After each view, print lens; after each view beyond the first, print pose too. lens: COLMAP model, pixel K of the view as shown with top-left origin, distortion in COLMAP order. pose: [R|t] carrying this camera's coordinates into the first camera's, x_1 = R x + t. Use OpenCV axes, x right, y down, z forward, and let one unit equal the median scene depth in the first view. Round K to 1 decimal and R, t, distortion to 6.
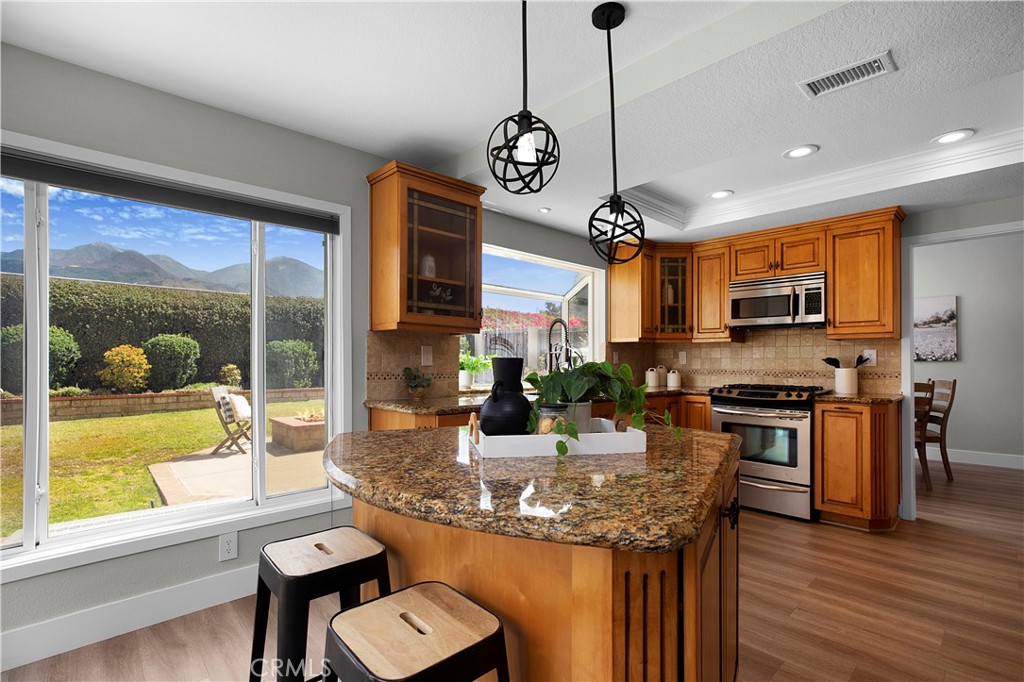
lens RADIAL K [[502.7, 0, 523.7], [0, 502.7, 358.7], [0, 0, 1]] dist [0.002569, 0.000074]
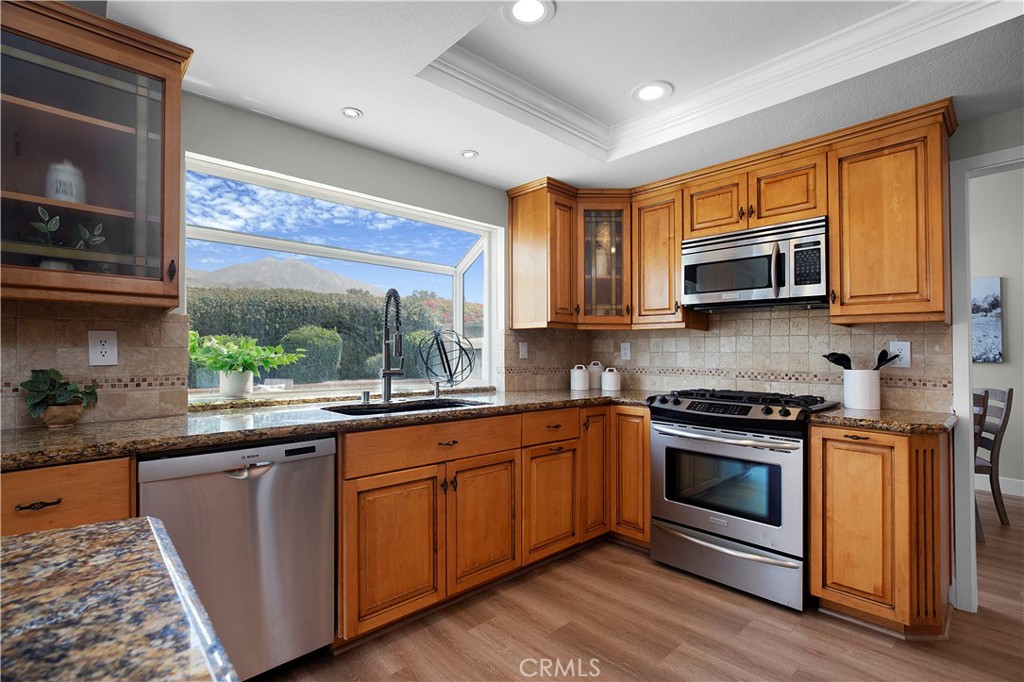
lens RADIAL K [[484.0, 0, 492.1], [0, 484.0, 341.5], [0, 0, 1]] dist [-0.003637, 0.000432]
pose [[0.997386, 0.008698, -0.071736, 0.215550], [-0.010383, 0.999678, -0.023156, 0.002949], [0.071512, 0.023841, 0.997155, 0.353000]]
